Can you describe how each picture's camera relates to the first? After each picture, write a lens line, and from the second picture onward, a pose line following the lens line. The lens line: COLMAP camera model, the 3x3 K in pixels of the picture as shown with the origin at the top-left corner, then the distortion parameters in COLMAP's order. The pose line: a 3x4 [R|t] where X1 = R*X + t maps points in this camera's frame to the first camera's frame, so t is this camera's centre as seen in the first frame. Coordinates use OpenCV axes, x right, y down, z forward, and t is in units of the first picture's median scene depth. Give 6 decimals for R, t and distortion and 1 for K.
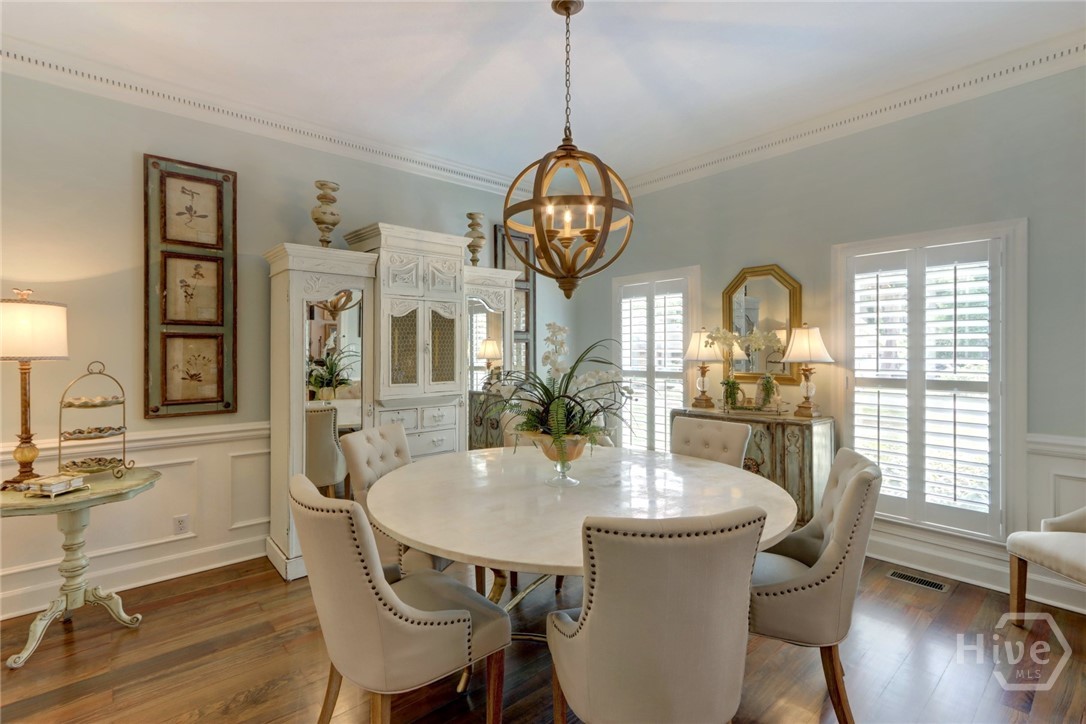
lens RADIAL K [[495.7, 0, 539.5], [0, 495.7, 355.9], [0, 0, 1]] dist [0.001039, 0.000591]
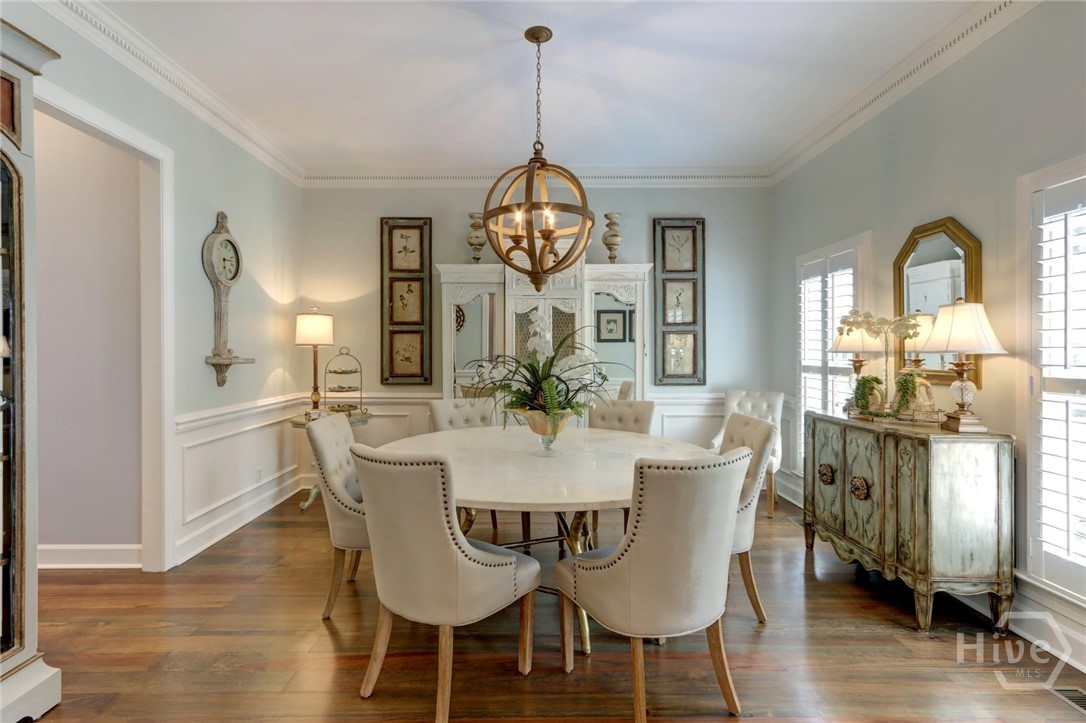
lens RADIAL K [[510.3, 0, 536.8], [0, 510.3, 359.2], [0, 0, 1]] dist [0.001137, 0.000384]
pose [[0.763173, 0.016231, -0.645990, 0.589057], [-0.010217, 0.999863, 0.013052, 0.018039], [0.646114, -0.003361, 0.763234, 0.069522]]
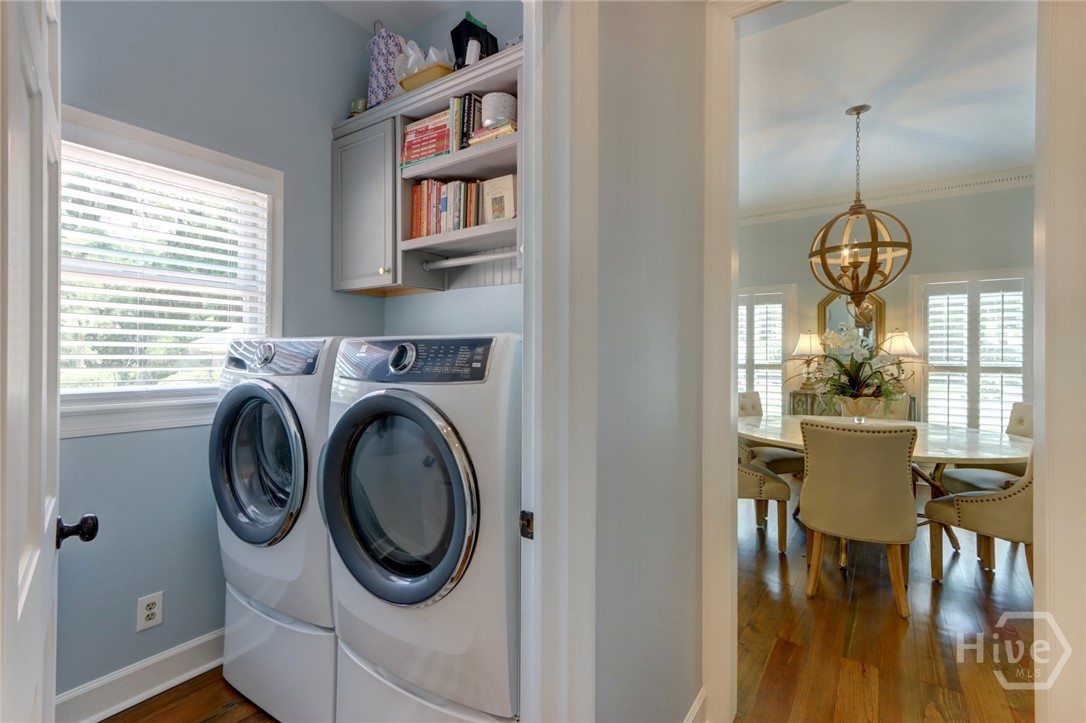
lens RADIAL K [[487.0, 0, 541.5], [0, 487.0, 358.2], [0, 0, 1]] dist [0.001348, 0.000208]
pose [[0.970651, 0.006526, 0.240404, -0.870758], [-0.005934, 0.999977, -0.003183, 0.034149], [-0.240420, 0.001663, 0.970668, -0.135930]]
